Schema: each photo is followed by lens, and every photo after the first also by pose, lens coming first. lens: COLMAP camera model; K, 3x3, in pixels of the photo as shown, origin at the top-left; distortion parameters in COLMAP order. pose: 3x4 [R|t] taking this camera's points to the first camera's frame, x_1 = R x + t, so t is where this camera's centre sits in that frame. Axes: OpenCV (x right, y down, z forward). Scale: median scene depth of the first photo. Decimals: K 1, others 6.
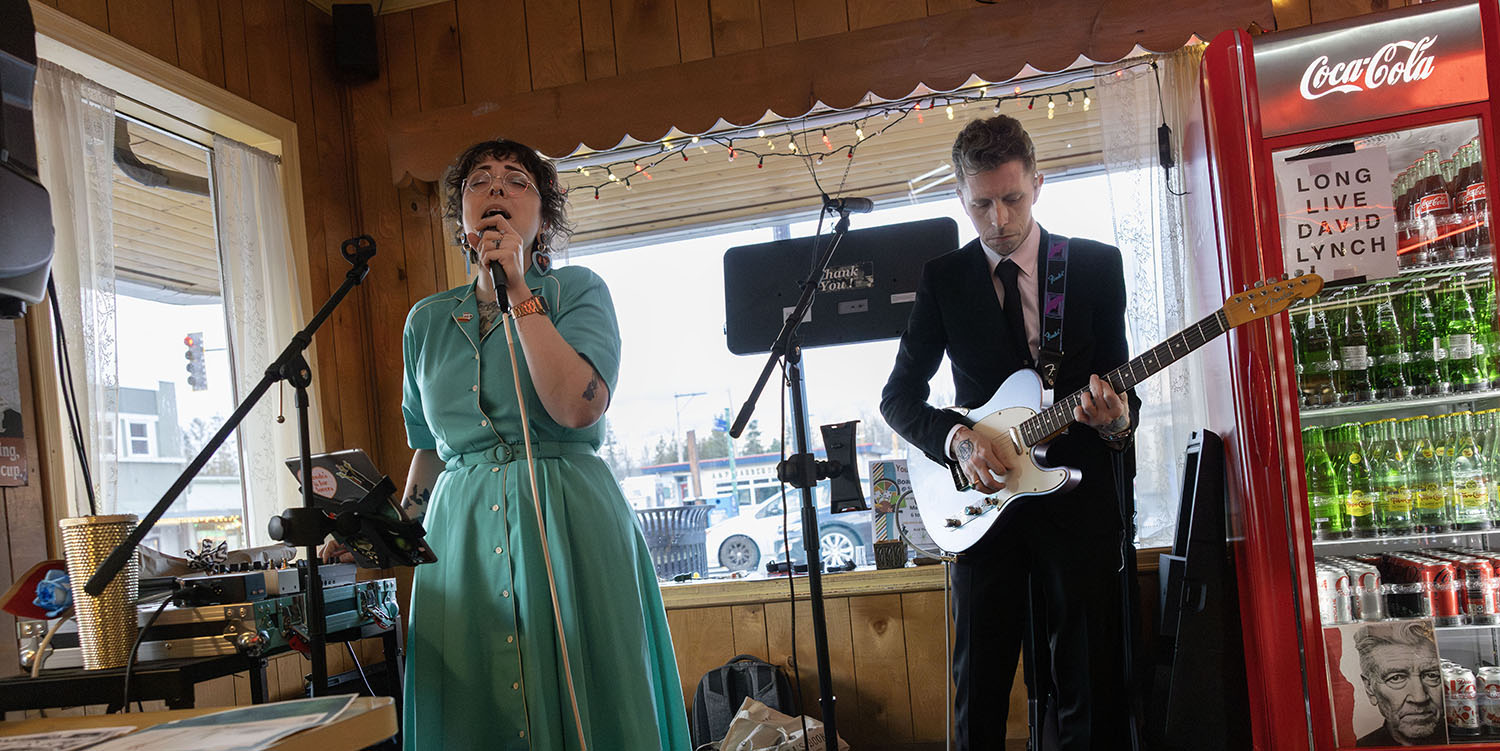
lens RADIAL K [[1170.3, 0, 752.0], [0, 1170.3, 484.6], [0, 0, 1]] dist [0.011225, 0.009523]
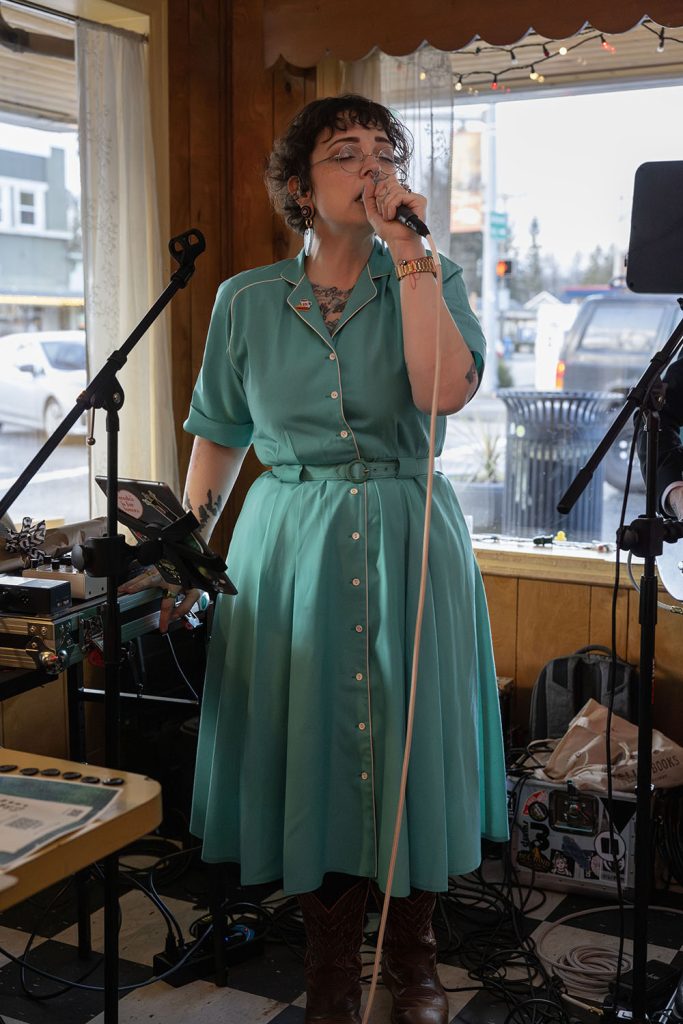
lens RADIAL K [[1360.2, 0, 341.5], [0, 1360.2, 512.0], [0, 0, 1]] dist [-0.004597, 0.045621]
pose [[0.963488, 0.128372, -0.234970, 0.037000], [-0.090467, 0.982041, 0.165564, -0.110456], [0.252004, -0.138262, 0.957798, -0.016663]]
